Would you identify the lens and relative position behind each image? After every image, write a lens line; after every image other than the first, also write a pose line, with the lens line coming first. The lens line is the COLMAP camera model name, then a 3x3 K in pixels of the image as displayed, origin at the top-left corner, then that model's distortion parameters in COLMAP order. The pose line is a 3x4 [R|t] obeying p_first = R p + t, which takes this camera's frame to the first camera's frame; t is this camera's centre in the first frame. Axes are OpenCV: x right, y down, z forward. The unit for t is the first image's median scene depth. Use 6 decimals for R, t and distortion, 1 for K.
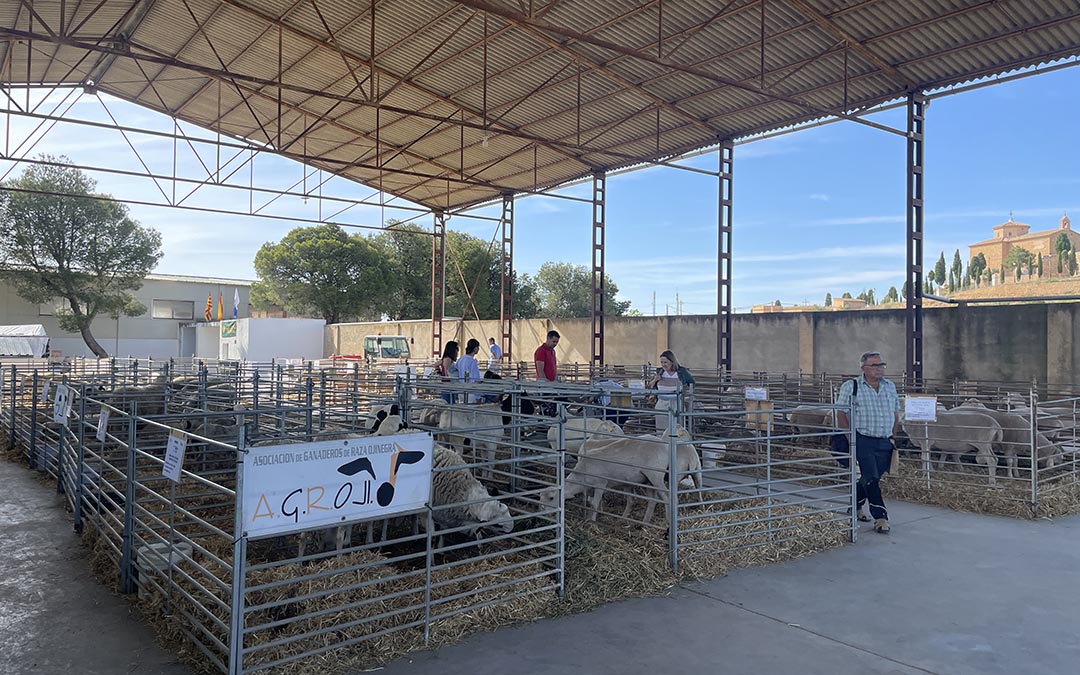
lens RADIAL K [[837.9, 0, 540.0], [0, 837.9, 337.5], [0, 0, 1]] dist [0.040546, -0.008458]
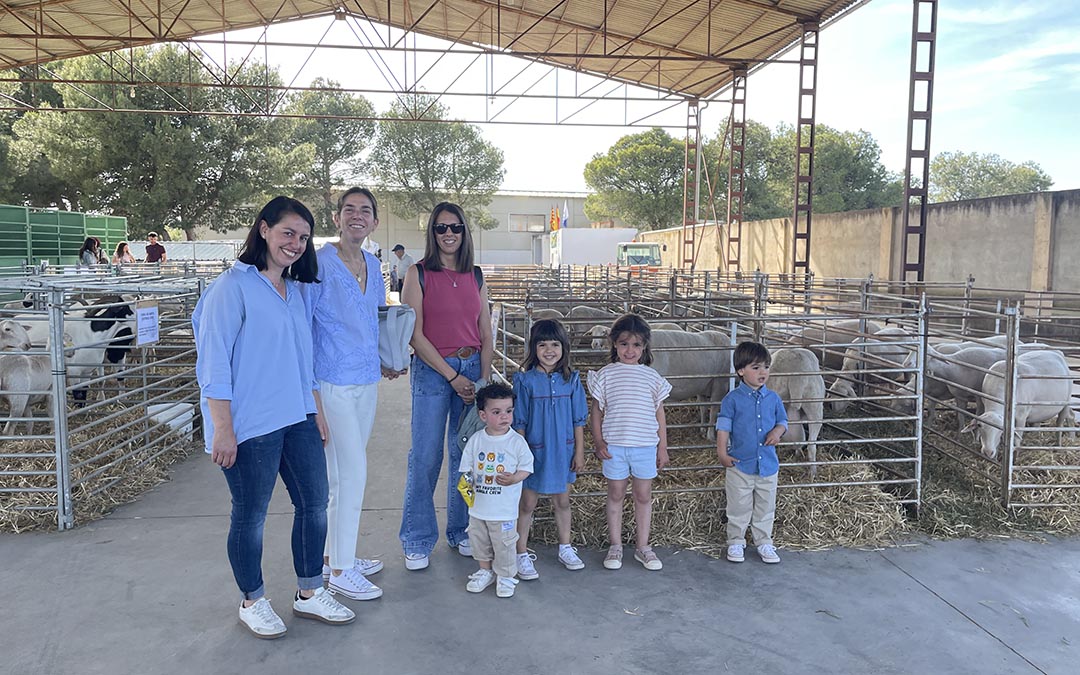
lens RADIAL K [[837.9, 0, 540.0], [0, 837.9, 337.5], [0, 0, 1]] dist [0.040546, -0.008458]
pose [[0.854857, 0.044303, -0.516970, 0.209917], [0.008553, 0.995009, 0.099414, 0.008927], [0.518794, -0.089406, 0.850211, 0.144704]]
